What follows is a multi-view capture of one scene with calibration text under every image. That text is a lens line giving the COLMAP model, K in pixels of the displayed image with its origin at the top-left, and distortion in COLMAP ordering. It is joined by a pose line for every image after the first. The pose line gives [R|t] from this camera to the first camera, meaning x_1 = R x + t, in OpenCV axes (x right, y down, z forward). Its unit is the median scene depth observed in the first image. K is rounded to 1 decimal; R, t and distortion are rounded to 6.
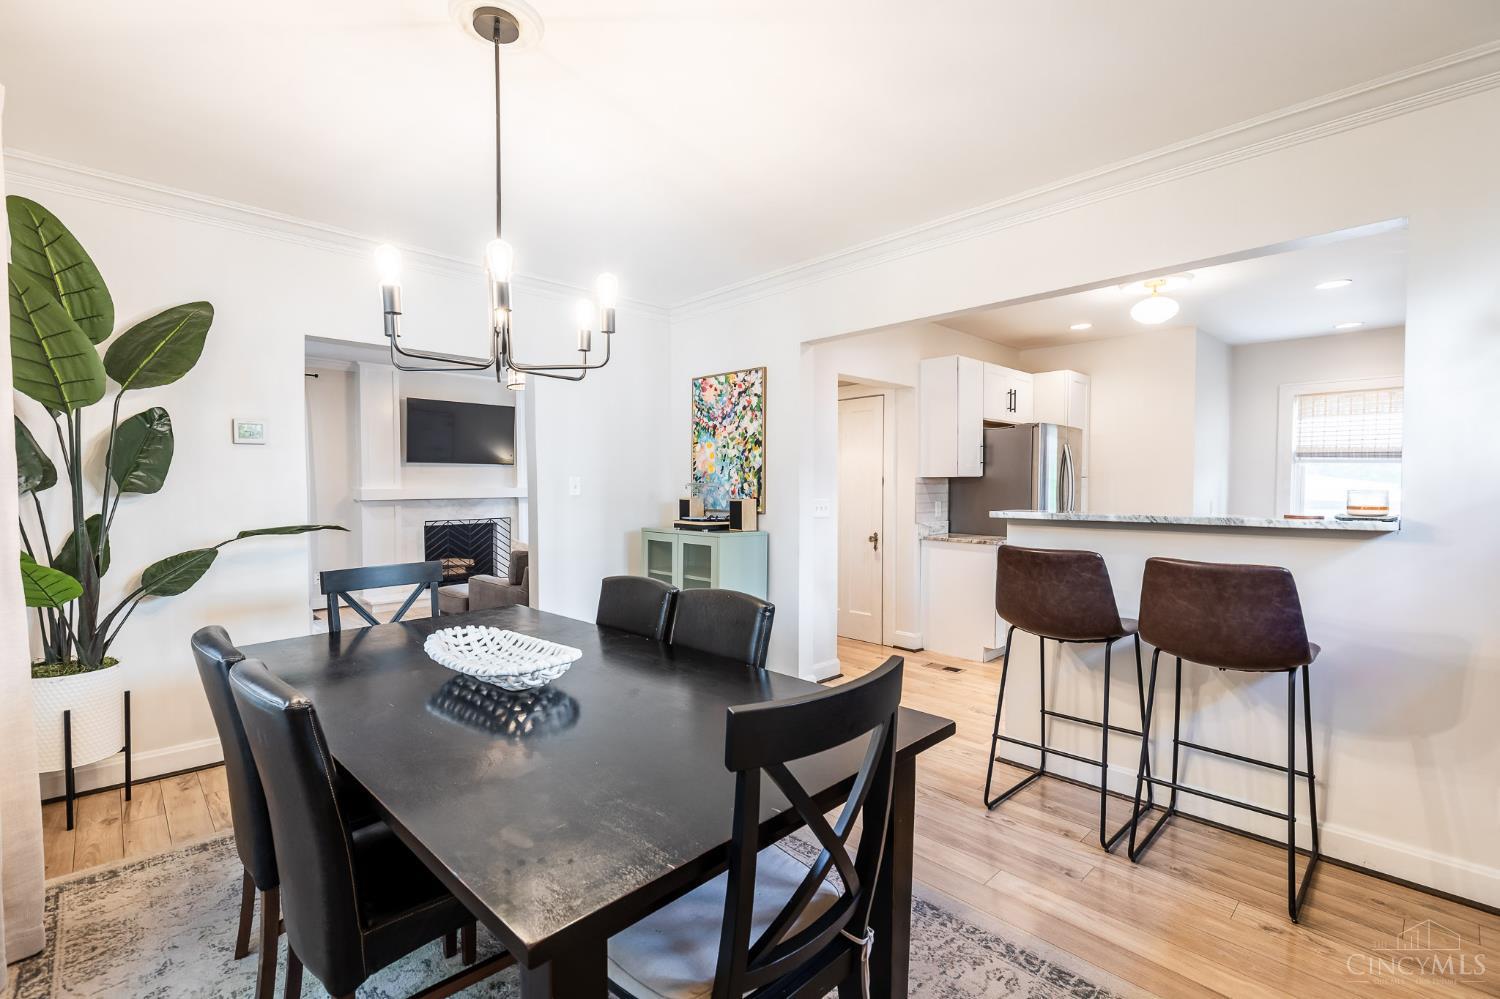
lens RADIAL K [[670.6, 0, 745.8], [0, 670.6, 503.6], [0, 0, 1]] dist [0.005174, -0.000537]
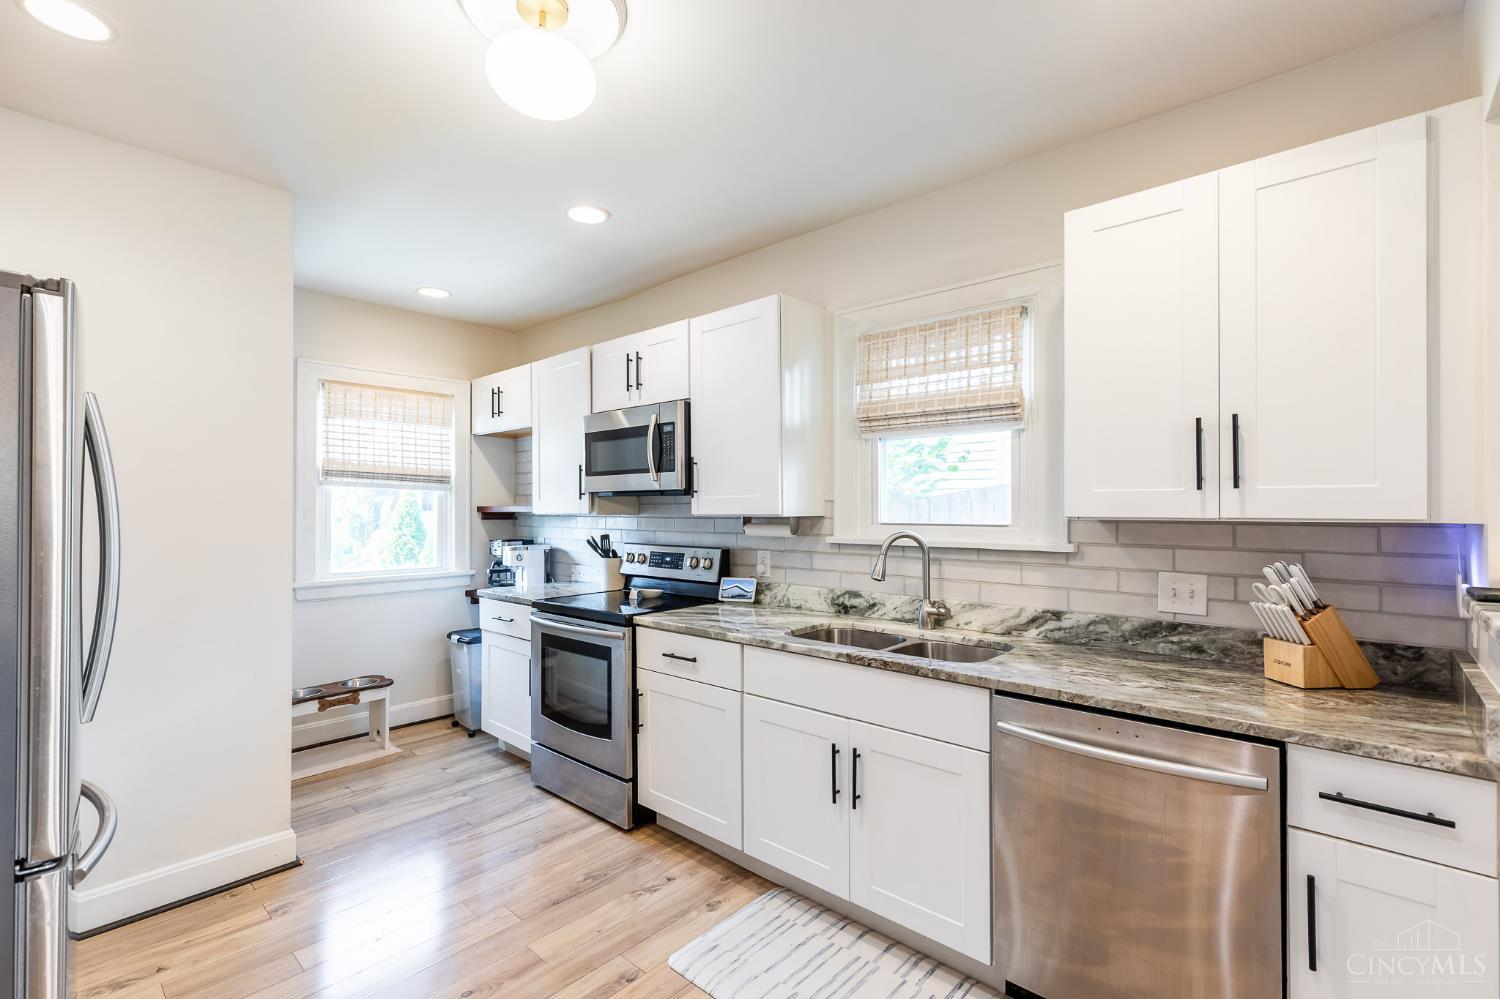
lens RADIAL K [[670.6, 0, 745.8], [0, 670.6, 503.6], [0, 0, 1]] dist [0.005174, -0.000537]
pose [[-0.069610, 0.003284, 0.997569, 0.172220], [0.028702, 0.999587, -0.001288, -0.034327], [-0.997161, 0.028543, -0.069675, 0.716543]]
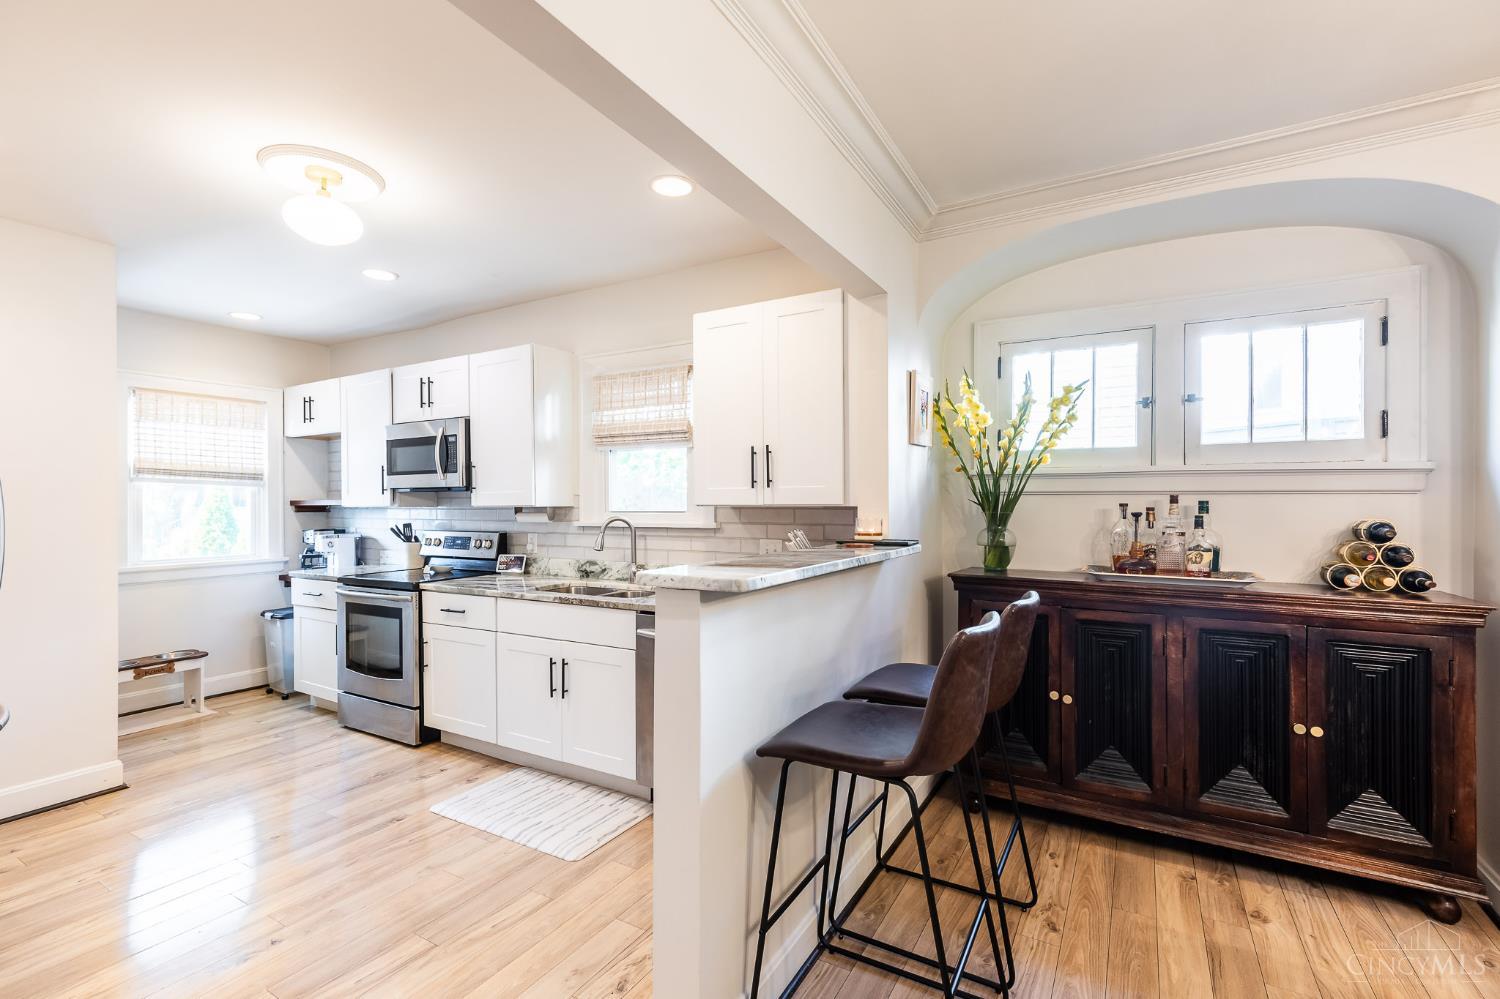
lens RADIAL K [[670.6, 0, 745.8], [0, 670.6, 503.6], [0, 0, 1]] dist [0.005174, -0.000537]
pose [[-0.269394, -0.003817, 0.963023, -0.049244], [0.030177, 0.999468, 0.012403, -0.029675], [-0.962557, 0.032403, -0.269135, 0.631570]]
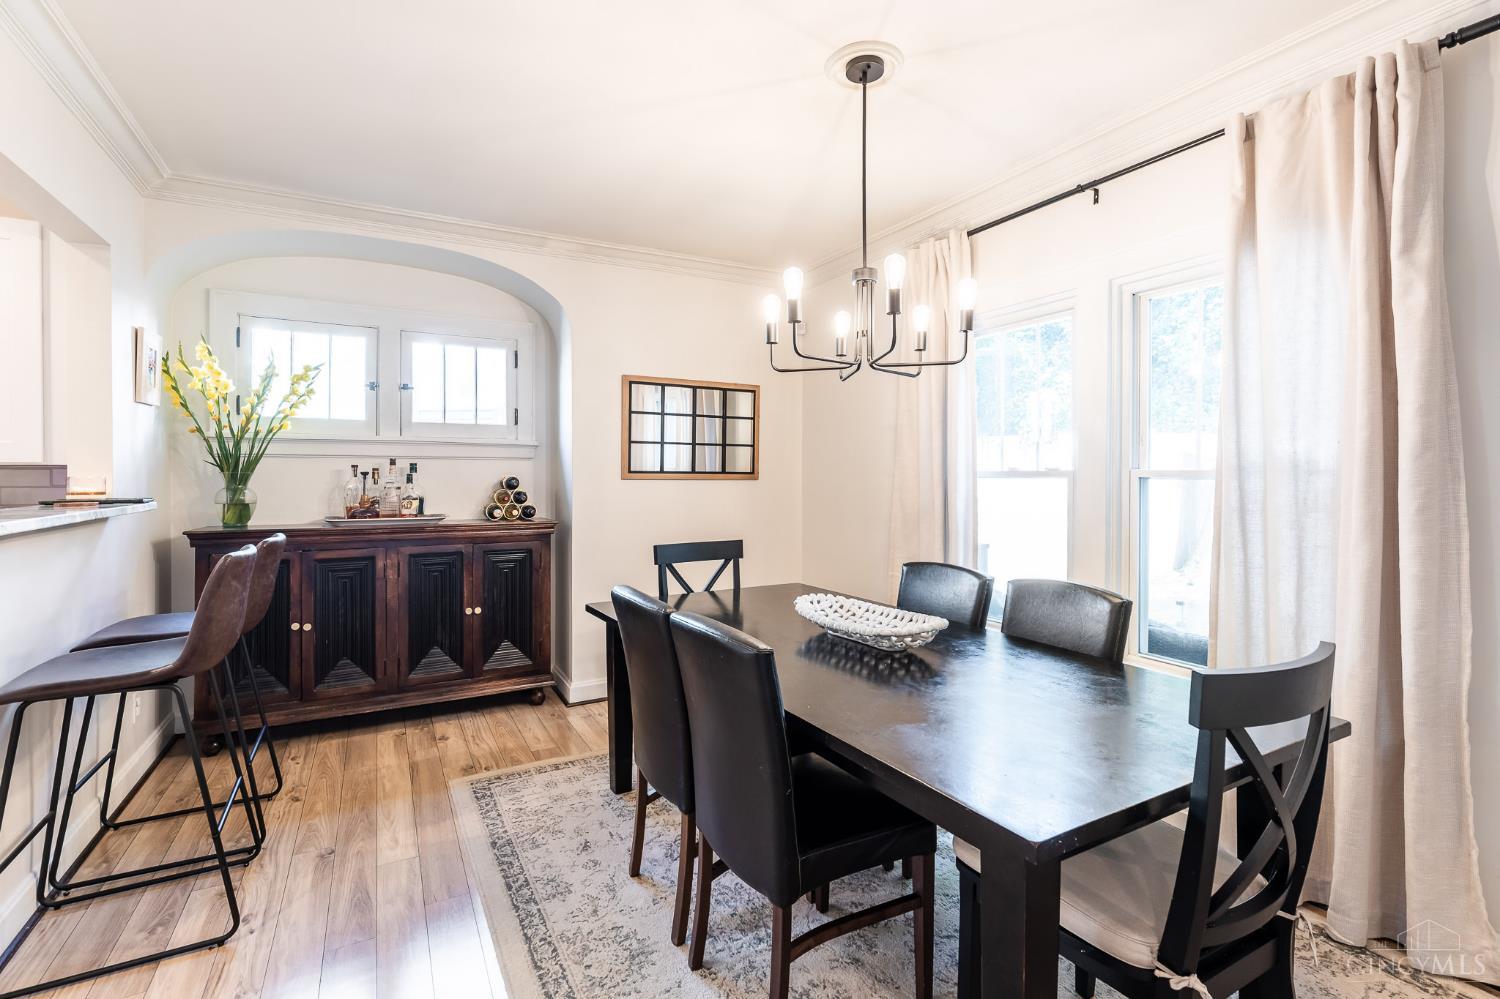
lens RADIAL K [[694.8, 0, 749.5], [0, 694.8, 472.1], [0, 0, 1]] dist [0.002539, -0.000117]
pose [[-0.962614, -0.001325, 0.270872, -0.174930], [0.006822, 0.999552, 0.029135, -0.024669], [-0.270790, 0.029894, -0.962174, 0.752022]]
